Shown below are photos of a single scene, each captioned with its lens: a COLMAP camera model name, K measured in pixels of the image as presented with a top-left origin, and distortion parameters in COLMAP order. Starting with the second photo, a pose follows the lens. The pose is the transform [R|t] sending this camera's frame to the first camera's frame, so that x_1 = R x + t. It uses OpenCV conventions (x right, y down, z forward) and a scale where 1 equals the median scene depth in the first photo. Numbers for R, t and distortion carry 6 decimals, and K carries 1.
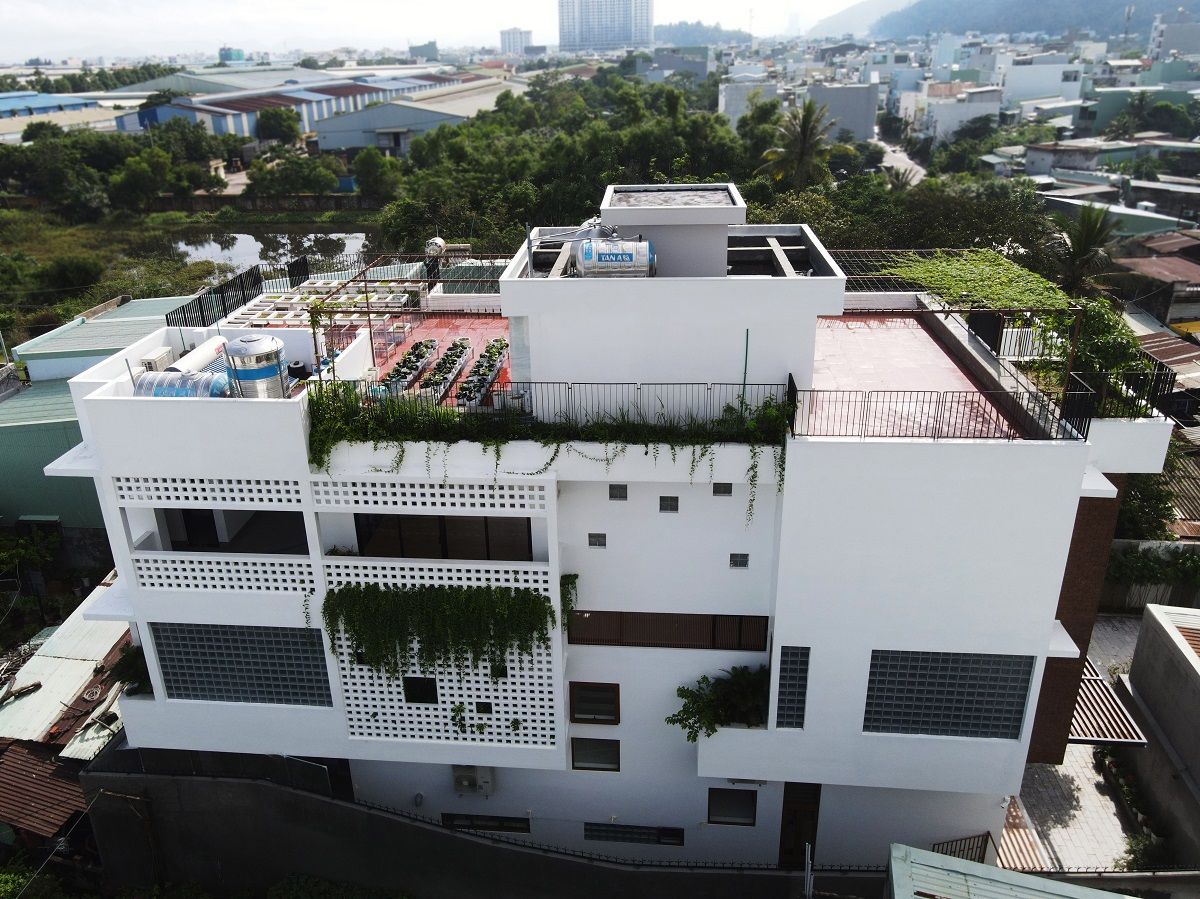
lens RADIAL K [[872.0, 0, 589.2], [0, 872.0, 453.3], [0, 0, 1]] dist [0.024293, -0.002966]
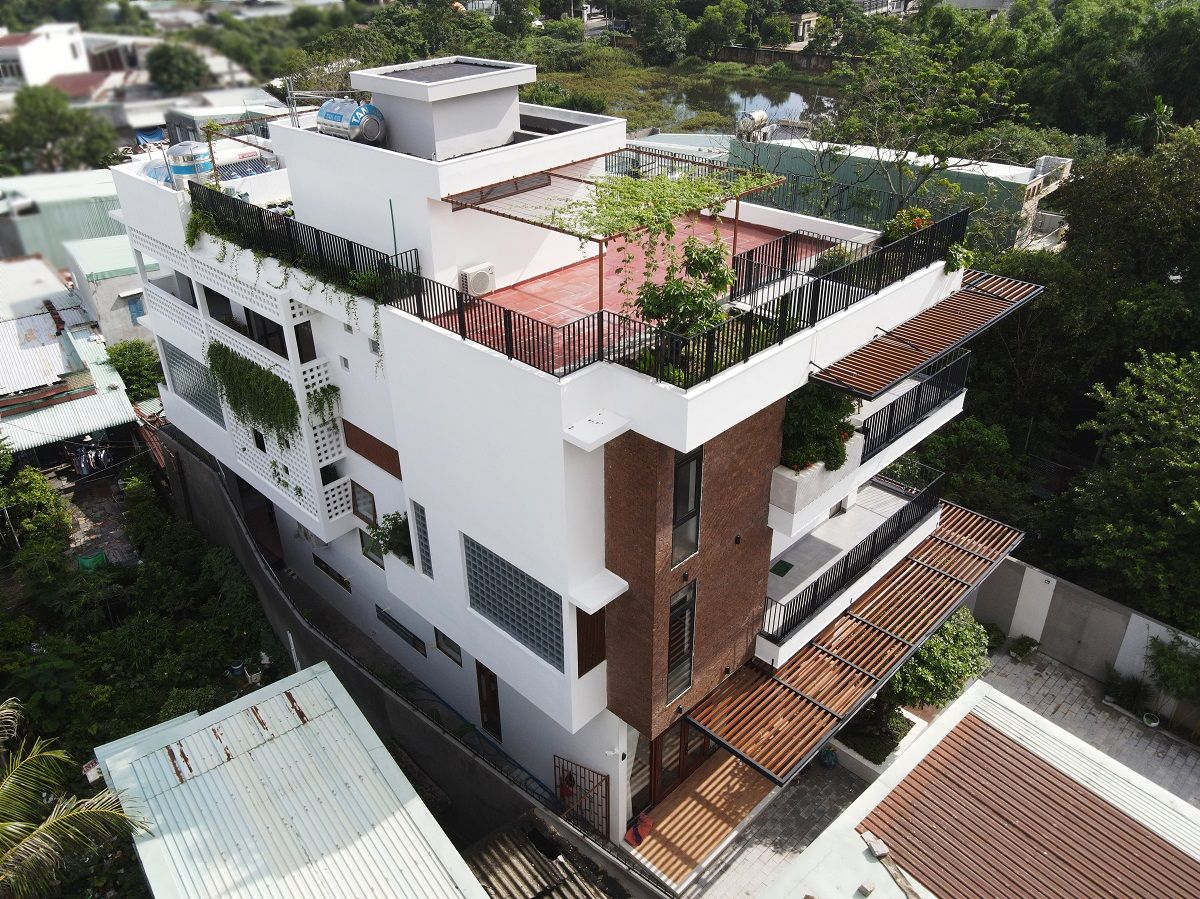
lens RADIAL K [[893.6, 0, 597.0], [0, 893.6, 451.6], [0, 0, 1]] dist [0.003696, 0.005927]
pose [[0.776759, 0.334073, -0.533892, 0.123786], [-0.263364, 0.942340, 0.206484, -0.016367], [0.572088, -0.019780, 0.819954, 0.026095]]
